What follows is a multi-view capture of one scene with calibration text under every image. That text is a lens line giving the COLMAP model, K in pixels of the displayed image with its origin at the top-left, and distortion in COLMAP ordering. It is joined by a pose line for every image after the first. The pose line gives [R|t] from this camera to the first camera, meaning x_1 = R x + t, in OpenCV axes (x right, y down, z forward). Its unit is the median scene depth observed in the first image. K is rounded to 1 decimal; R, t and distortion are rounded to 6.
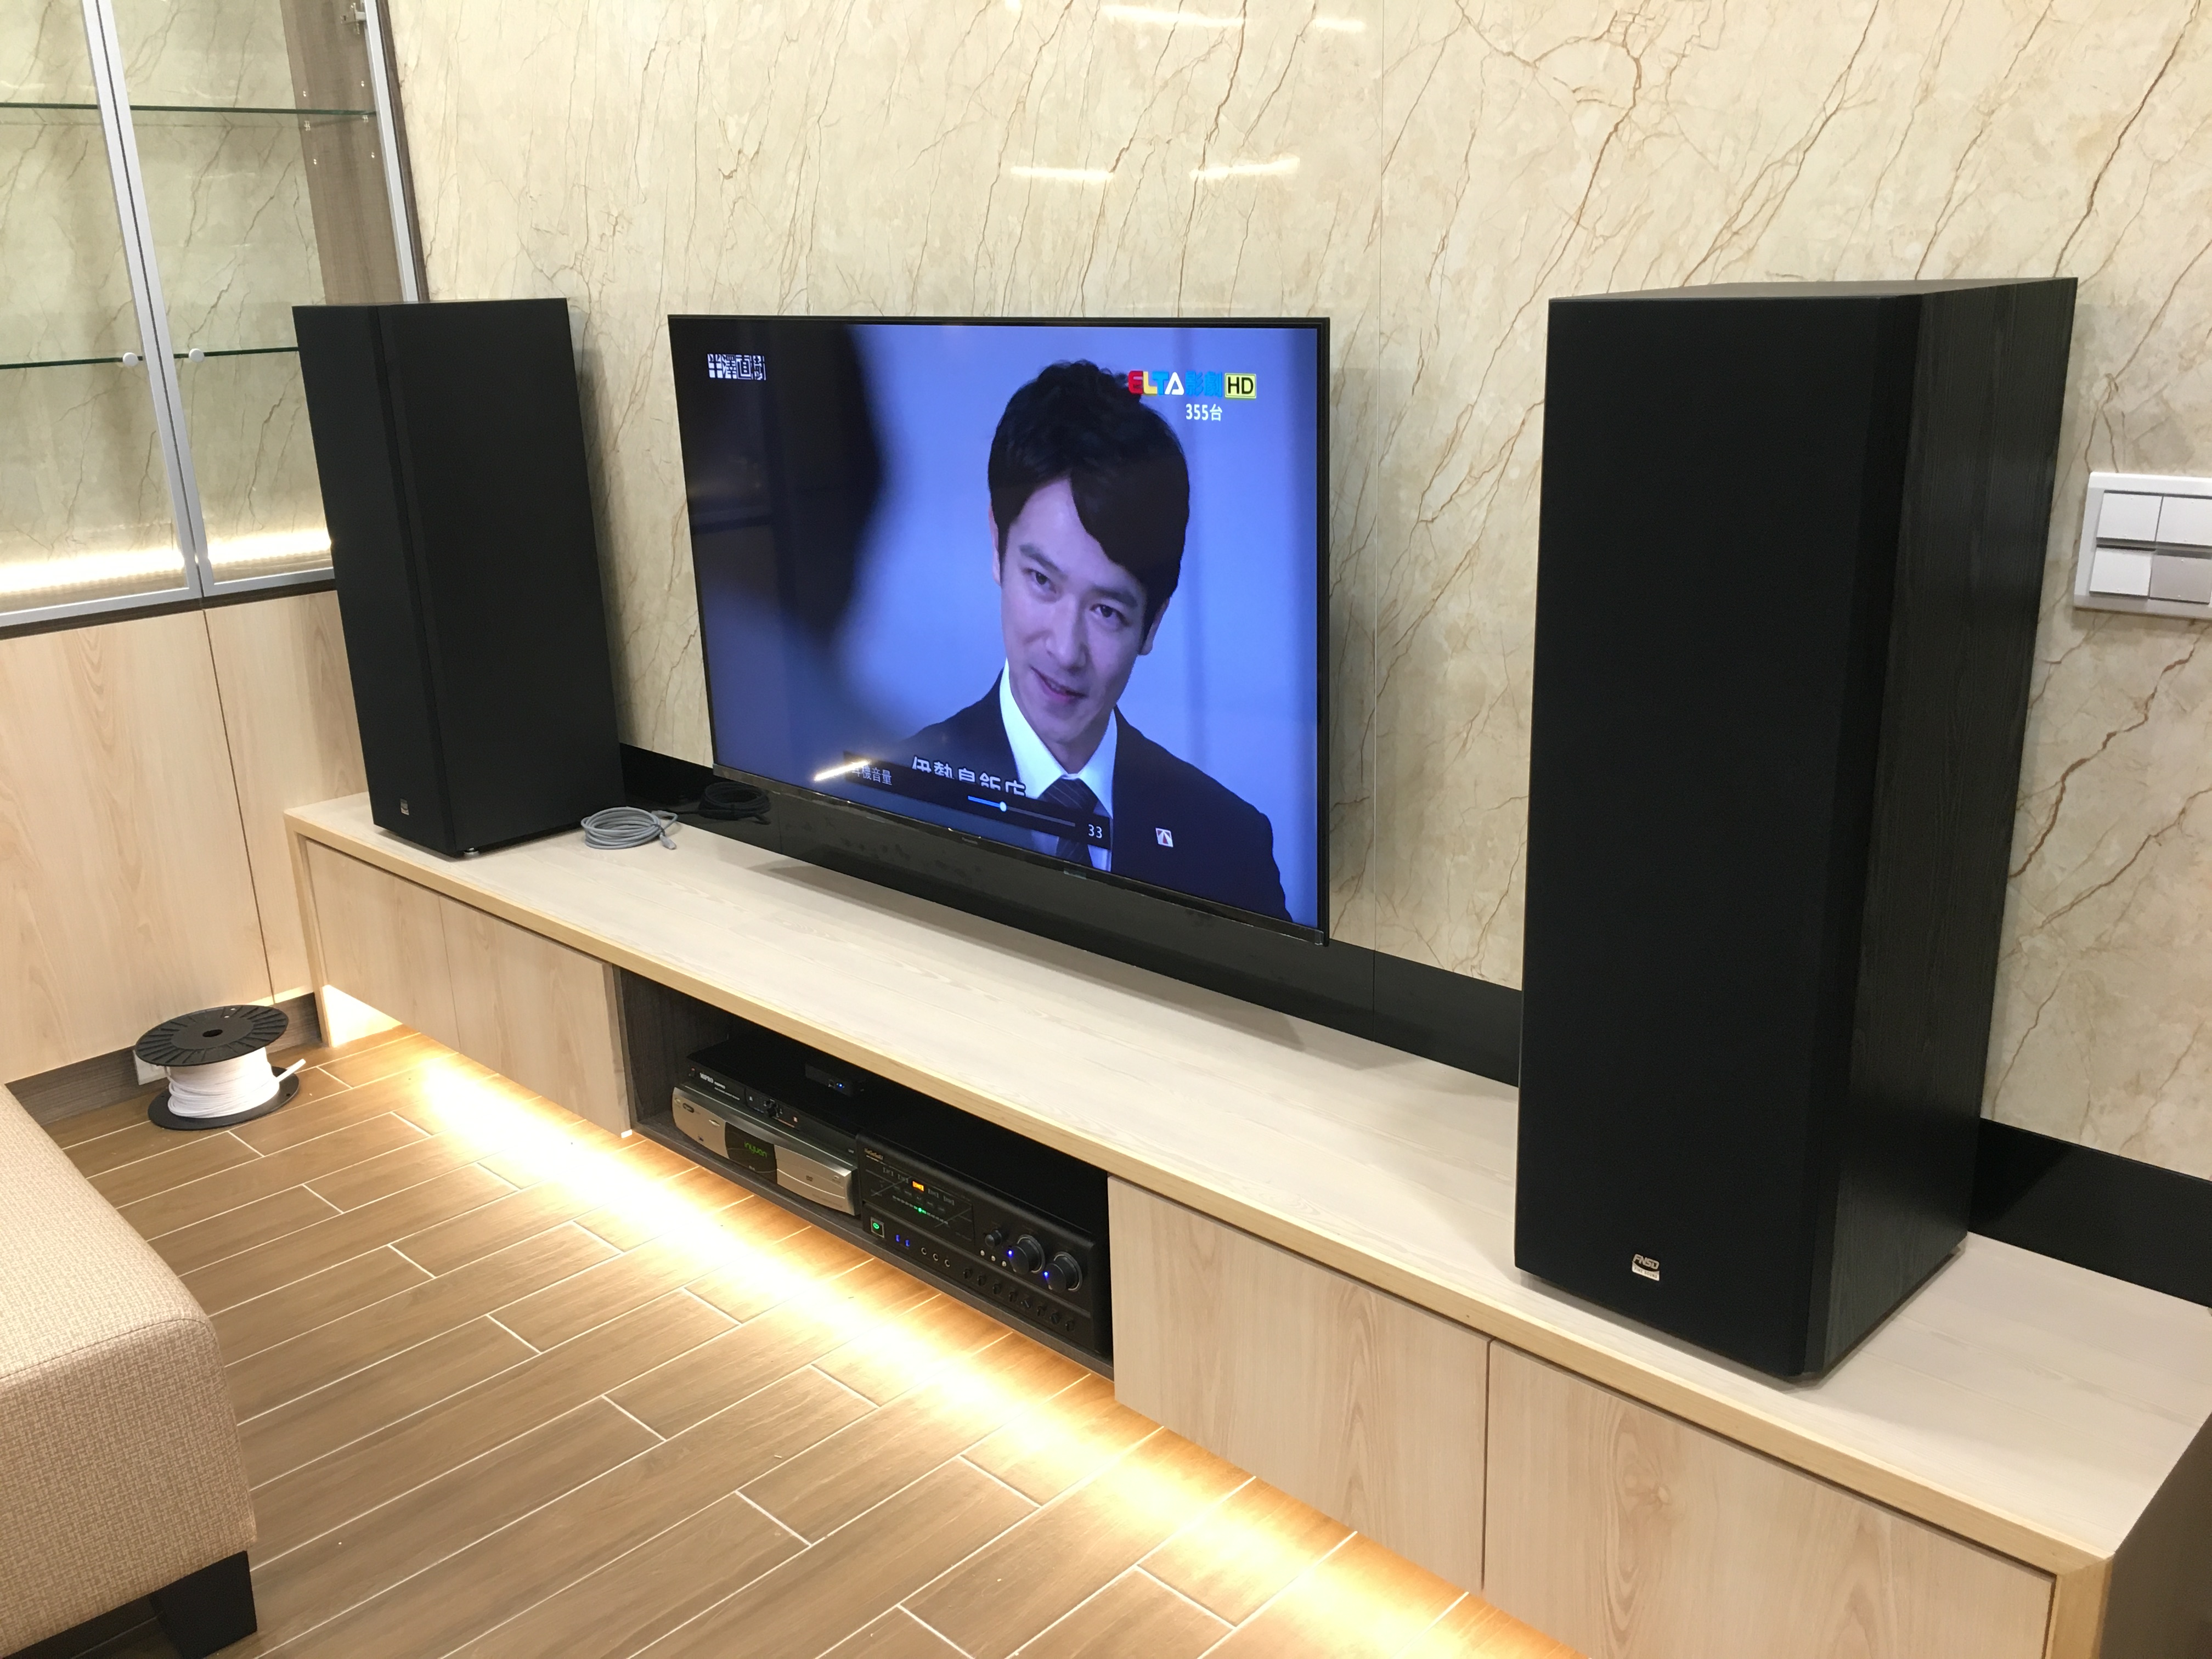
lens RADIAL K [[1882.5, 0, 1095.5], [0, 1882.5, 828.0], [0, 0, 1]] dist [0.084554, -0.111364]
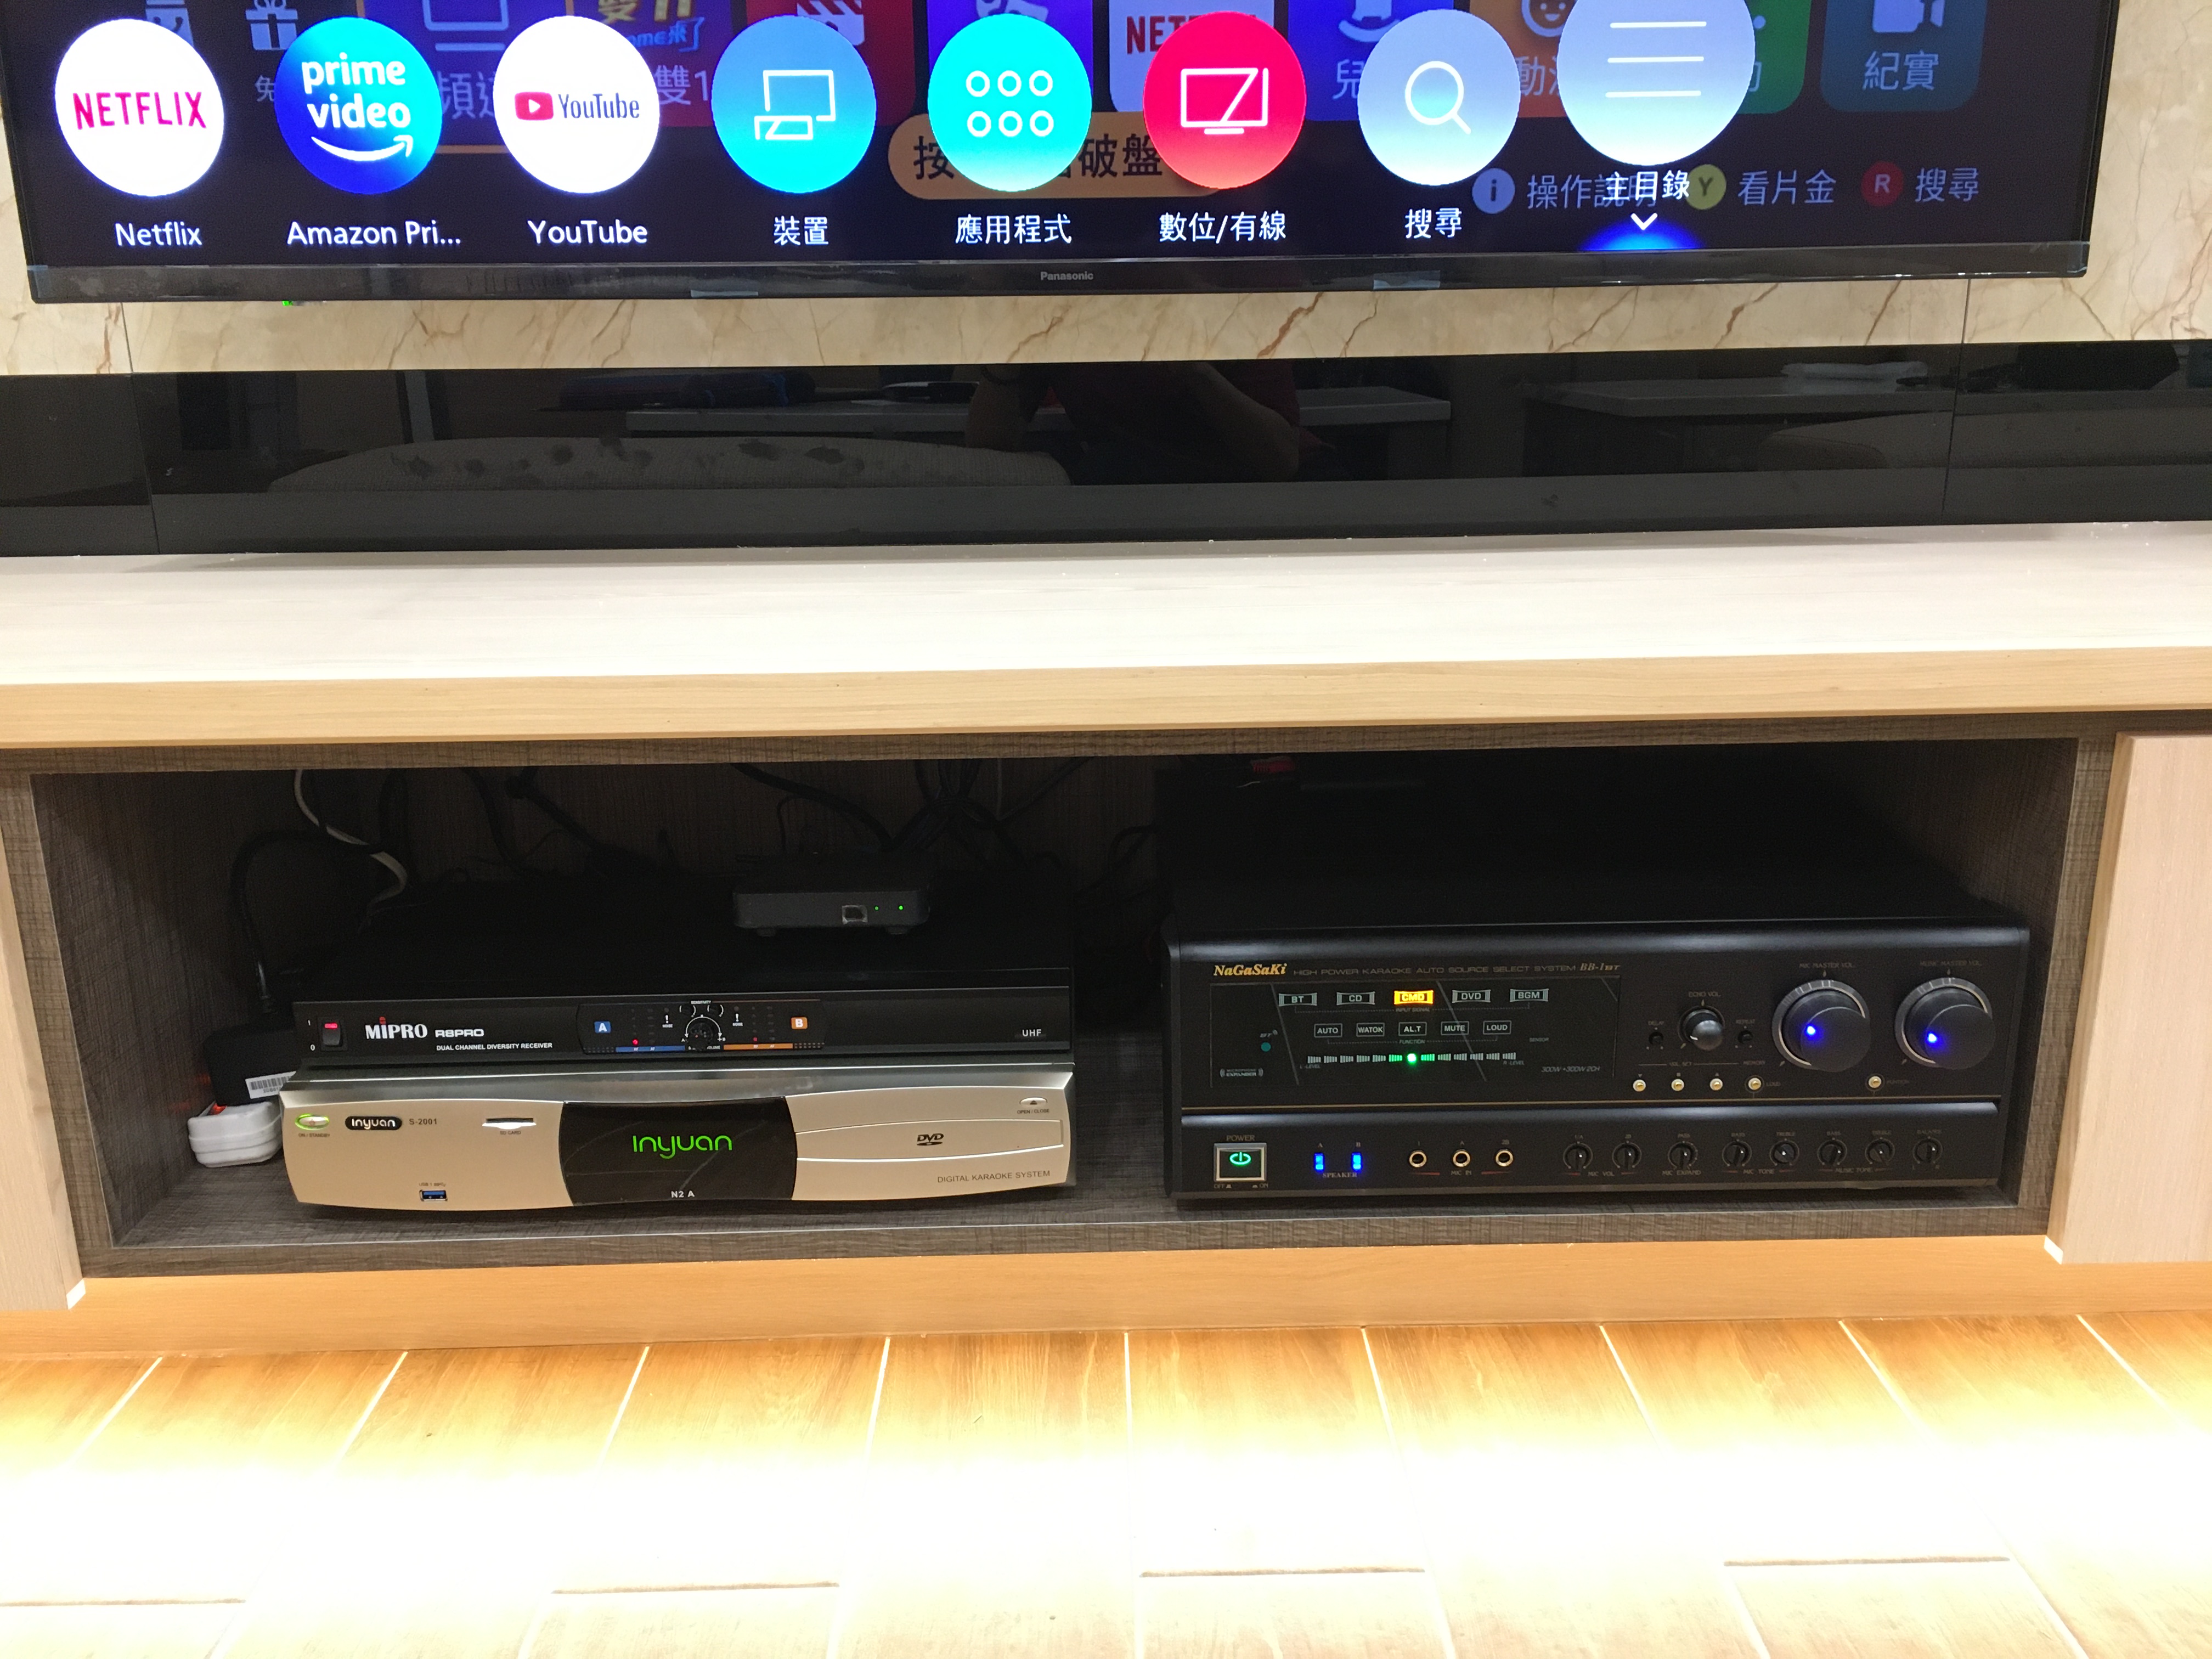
lens RADIAL K [[1882.5, 0, 1101.2], [0, 1882.5, 830.5], [0, 0, 1]] dist [0.084554, -0.111364]
pose [[0.704131, -0.174880, 0.688198, -0.446409], [0.198557, 0.979027, 0.045630, 0.132179], [-0.681744, 0.104517, 0.724087, 0.807600]]
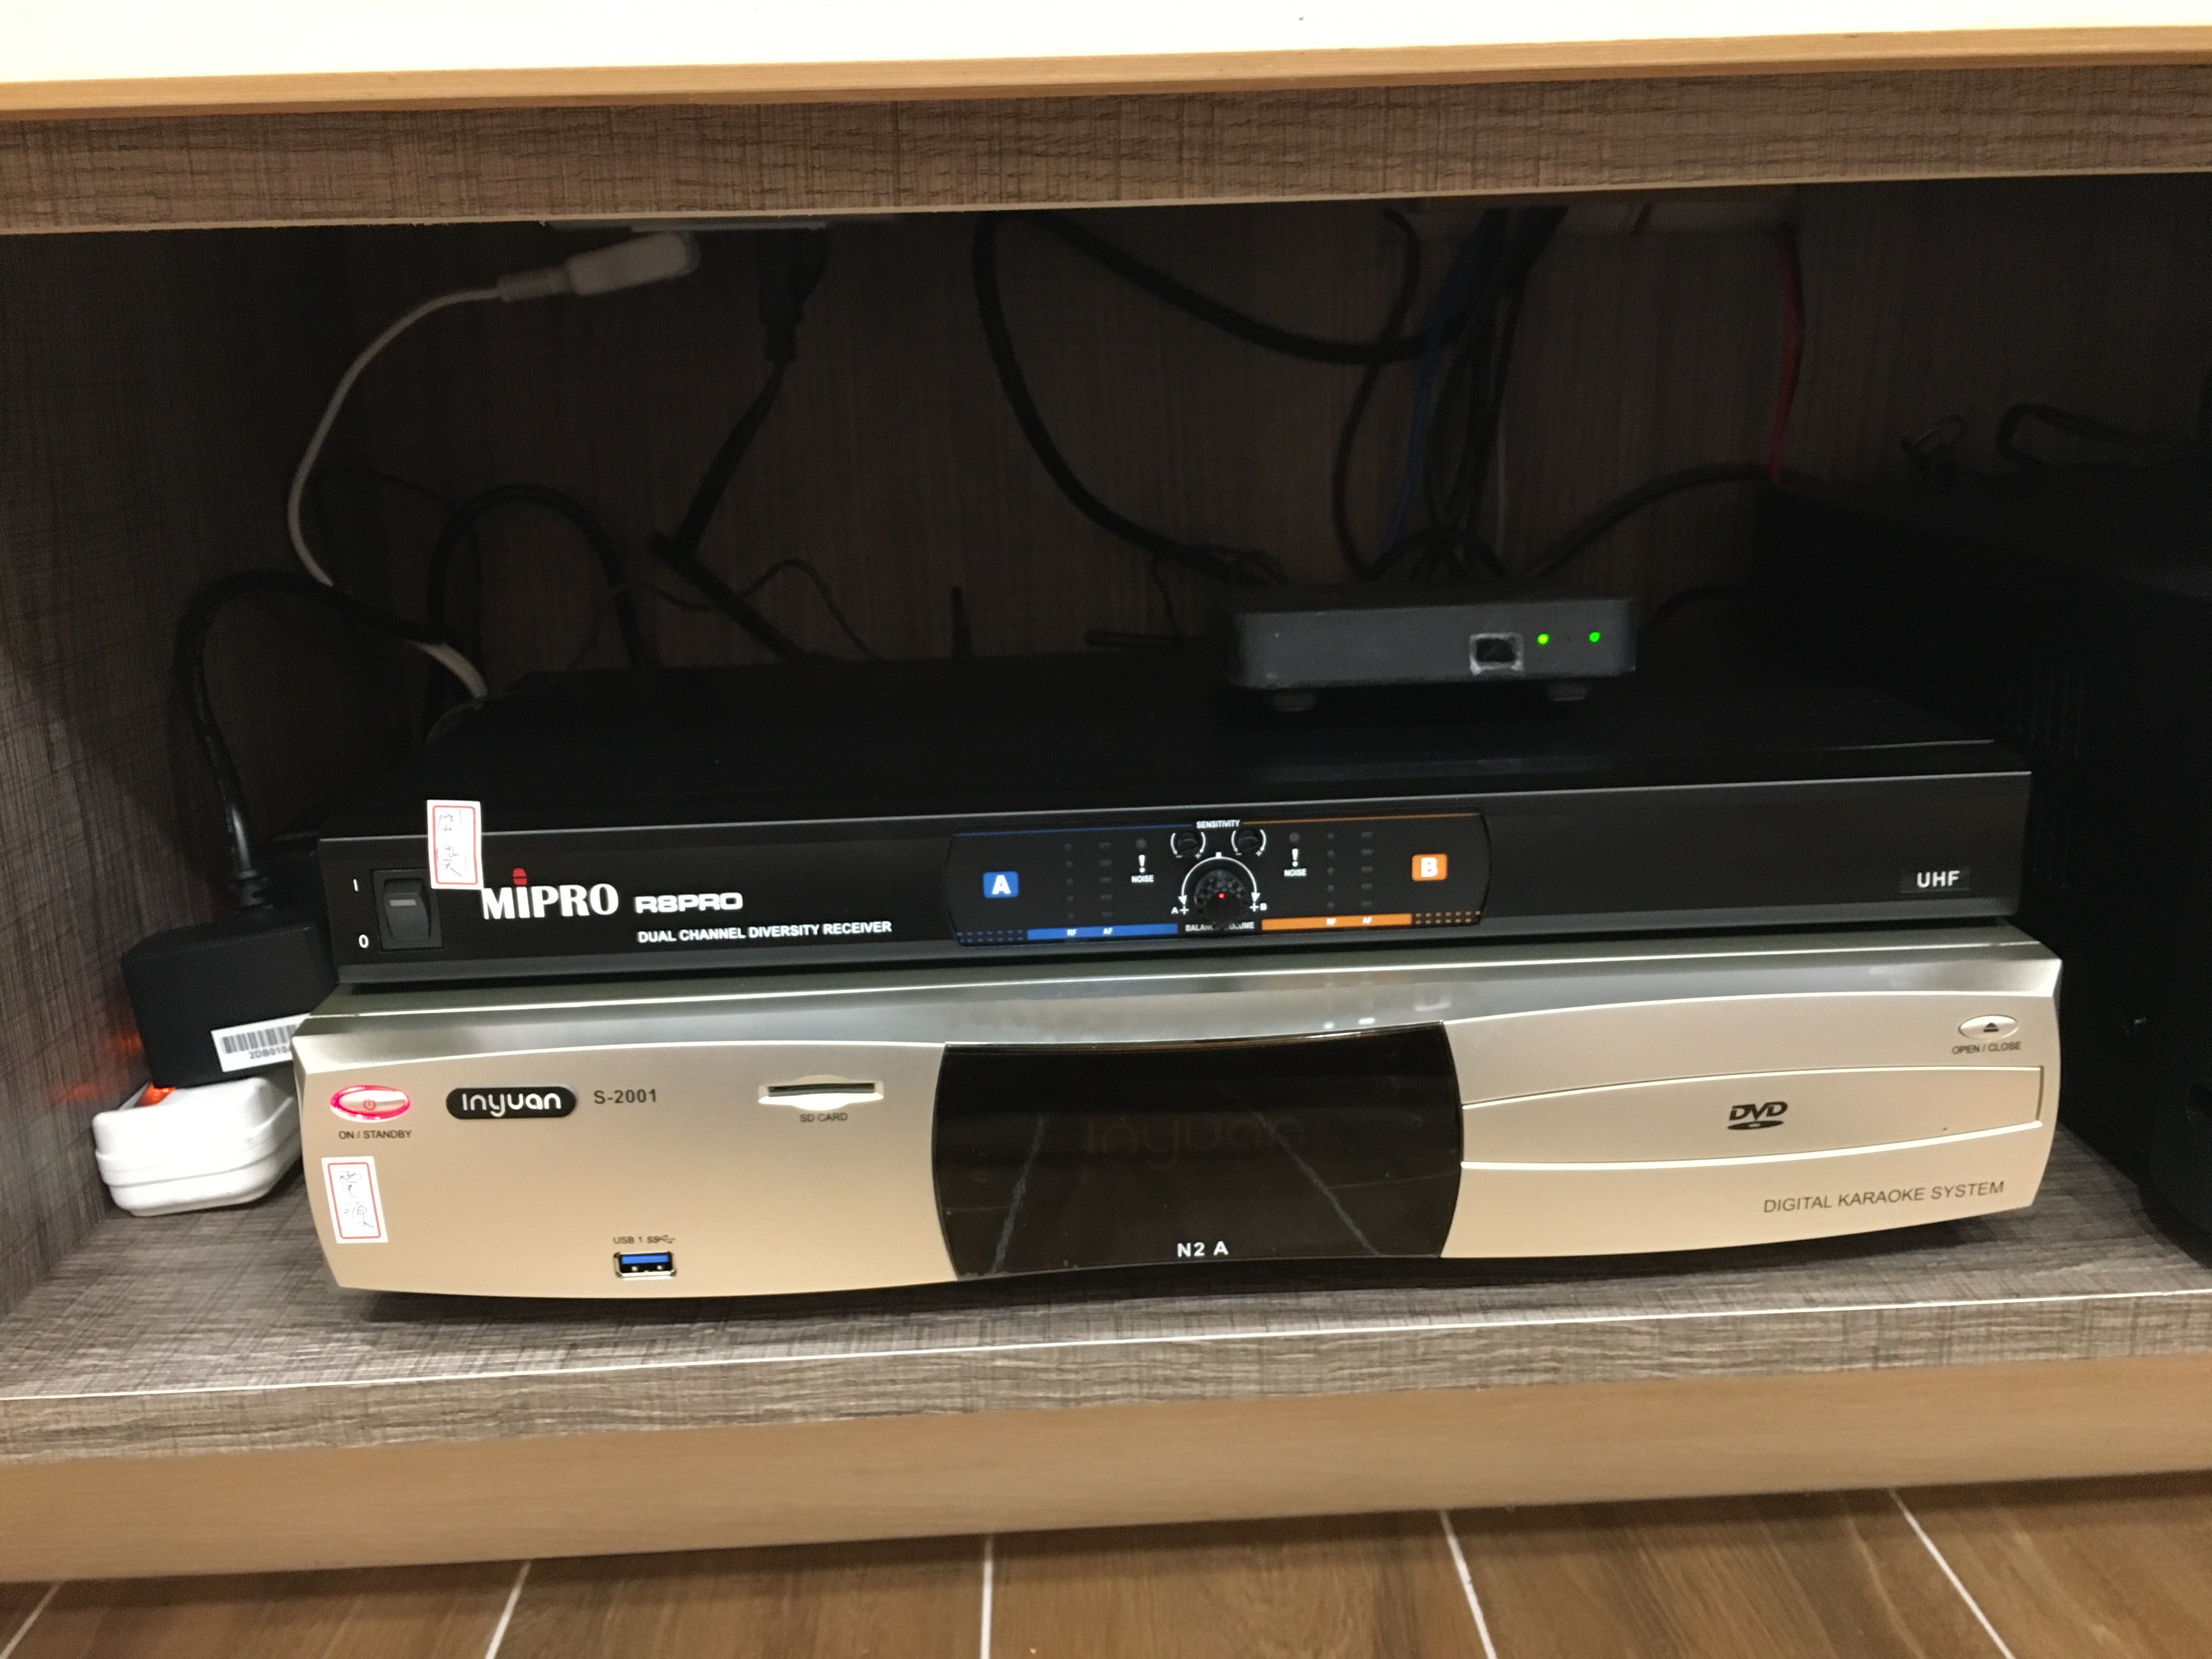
lens RADIAL K [[1882.5, 0, 1094.8], [0, 1882.5, 835.3], [0, 0, 1]] dist [0.084554, -0.111364]
pose [[0.686605, -0.181222, 0.704083, -0.362135], [0.219784, 0.974862, 0.036589, 0.165250], [-0.693014, 0.129624, 0.709175, 1.072277]]
